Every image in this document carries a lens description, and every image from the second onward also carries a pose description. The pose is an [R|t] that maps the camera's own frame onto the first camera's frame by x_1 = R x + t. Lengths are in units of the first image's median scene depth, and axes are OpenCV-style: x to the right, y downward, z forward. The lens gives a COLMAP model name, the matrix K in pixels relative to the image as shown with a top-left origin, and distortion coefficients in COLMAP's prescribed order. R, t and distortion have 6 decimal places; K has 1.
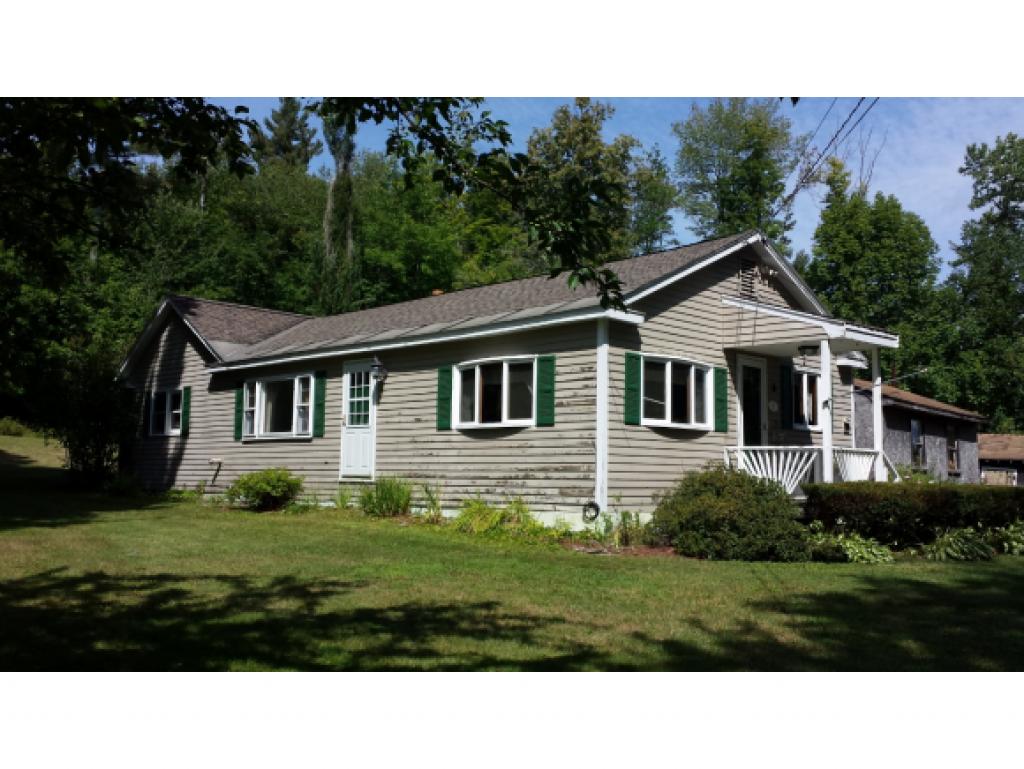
lens RADIAL K [[926.3, 0, 548.3], [0, 926.3, 381.1], [0, 0, 1]] dist [0.134329, -0.324476]
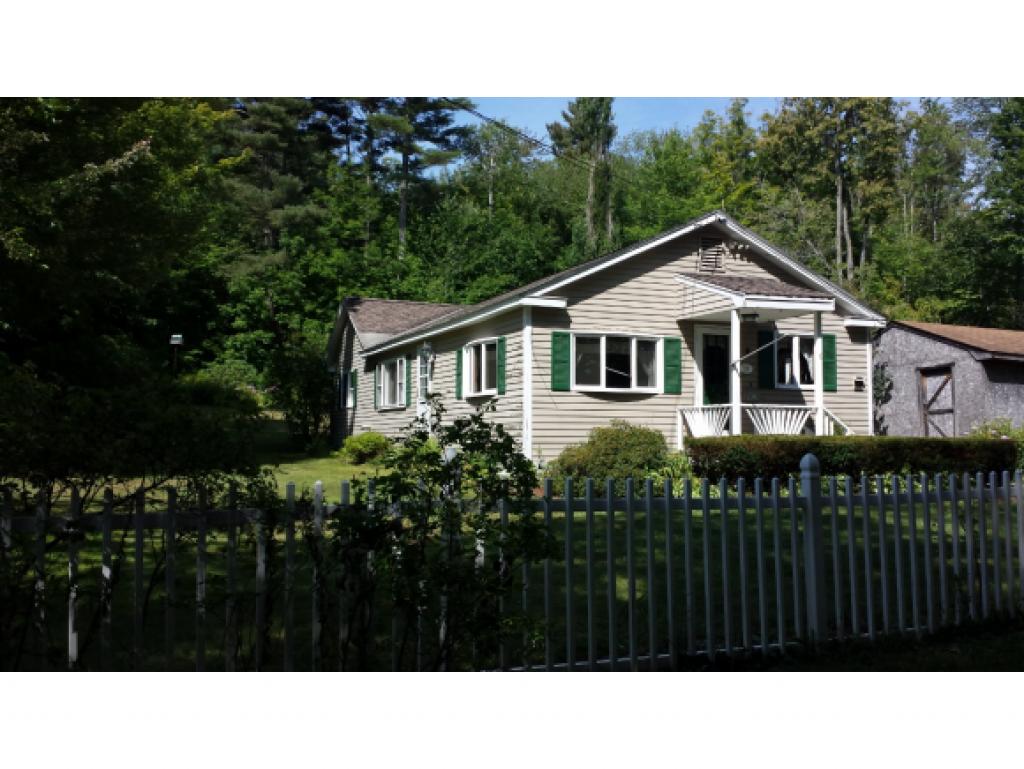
lens RADIAL K [[926.3, 0, 548.3], [0, 926.3, 381.1], [0, 0, 1]] dist [0.134329, -0.324476]
pose [[0.928635, -0.034213, -0.369414, 0.454714], [0.047482, 0.998510, 0.026884, 0.000805], [0.367944, -0.042506, 0.928876, -0.113329]]
